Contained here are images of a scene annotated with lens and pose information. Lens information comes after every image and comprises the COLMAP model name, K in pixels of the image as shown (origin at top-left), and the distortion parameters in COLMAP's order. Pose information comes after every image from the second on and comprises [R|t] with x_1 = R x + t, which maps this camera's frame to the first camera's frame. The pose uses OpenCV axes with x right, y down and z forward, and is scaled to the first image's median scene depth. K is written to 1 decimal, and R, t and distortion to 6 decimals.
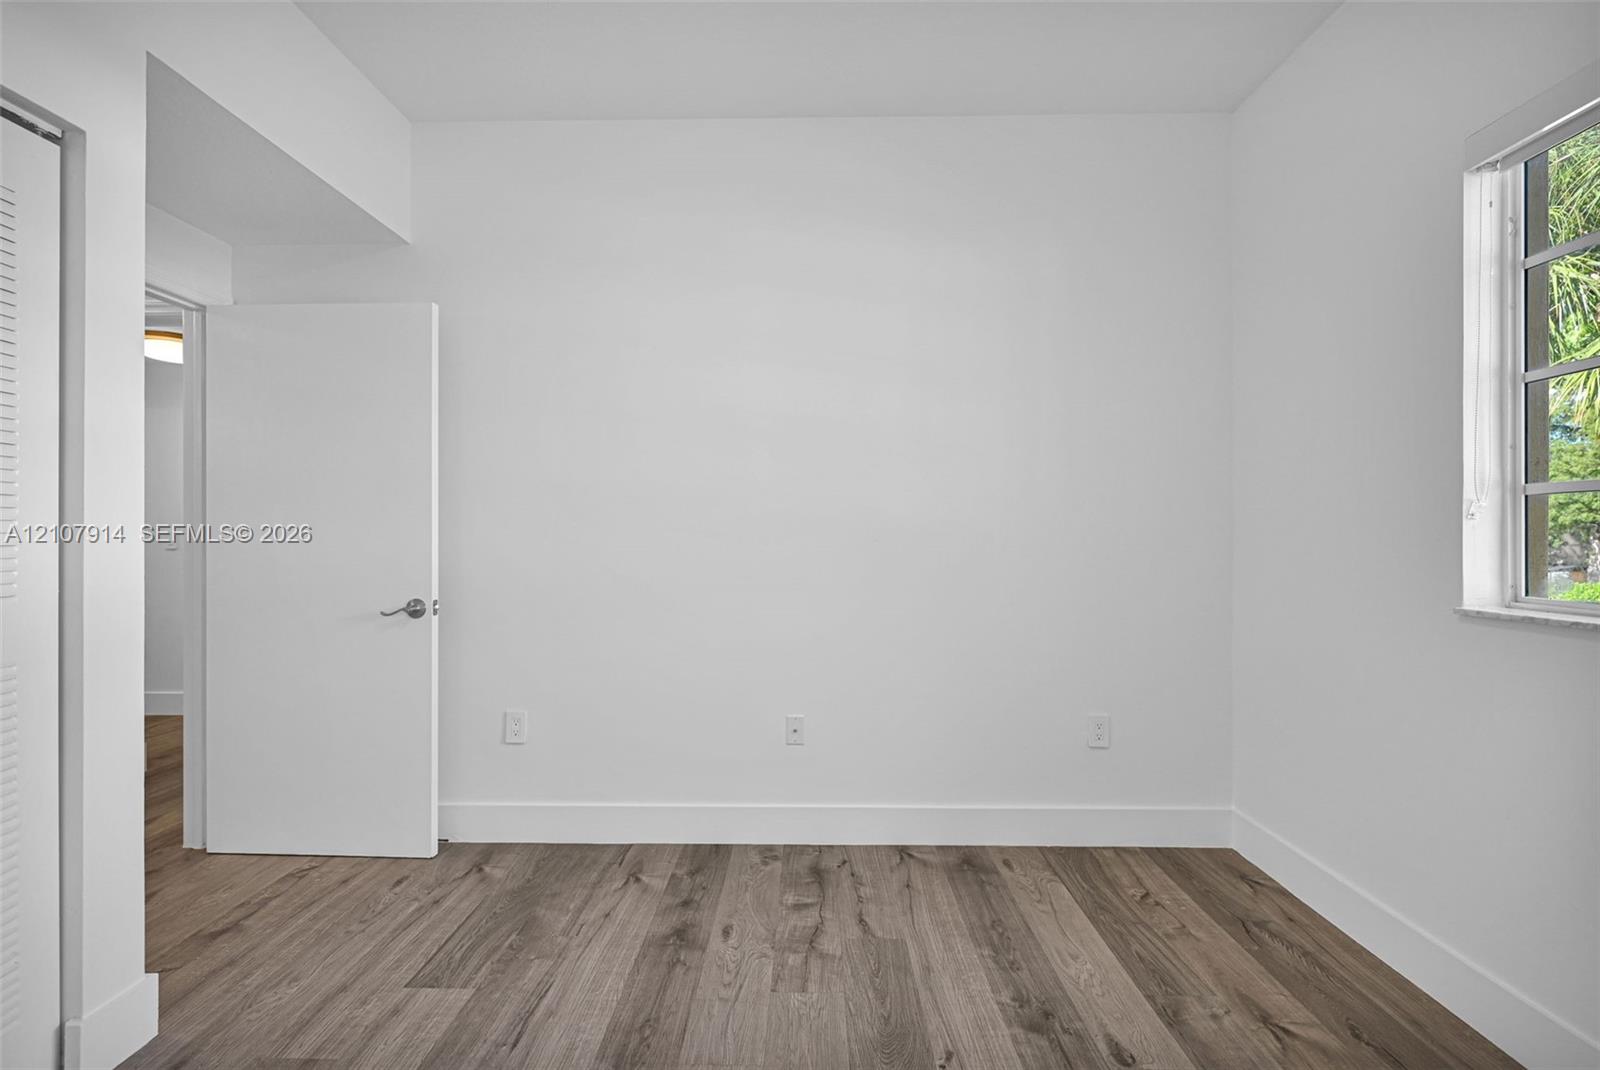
lens RADIAL K [[644.2, 0, 800.4], [0, 644.2, 540.7], [0, 0, 1]] dist [-0.000438, -0.000009]
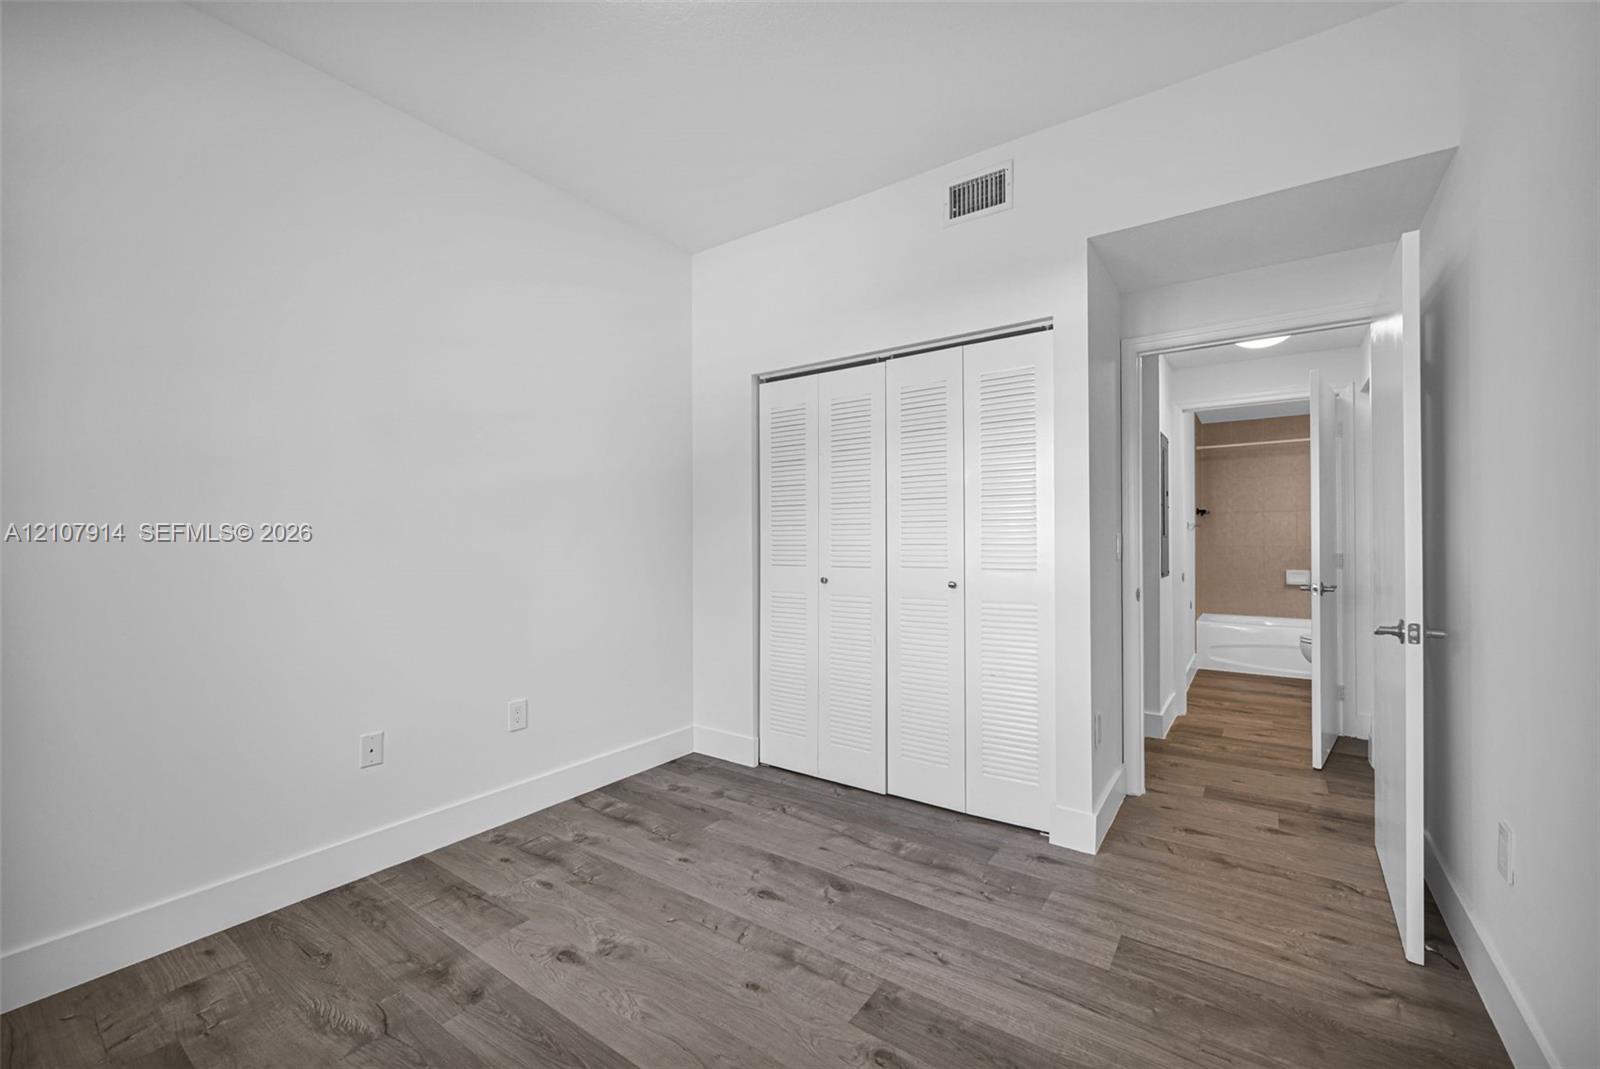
lens RADIAL K [[644.2, 0, 801.8], [0, 644.2, 528.4], [0, 0, 1]] dist [-0.000438, -0.000009]
pose [[-0.548192, -0.004650, -0.836339, 0.555678], [0.000634, 0.999982, -0.005976, -0.022053], [0.836352, -0.003807, -0.548179, 0.971989]]
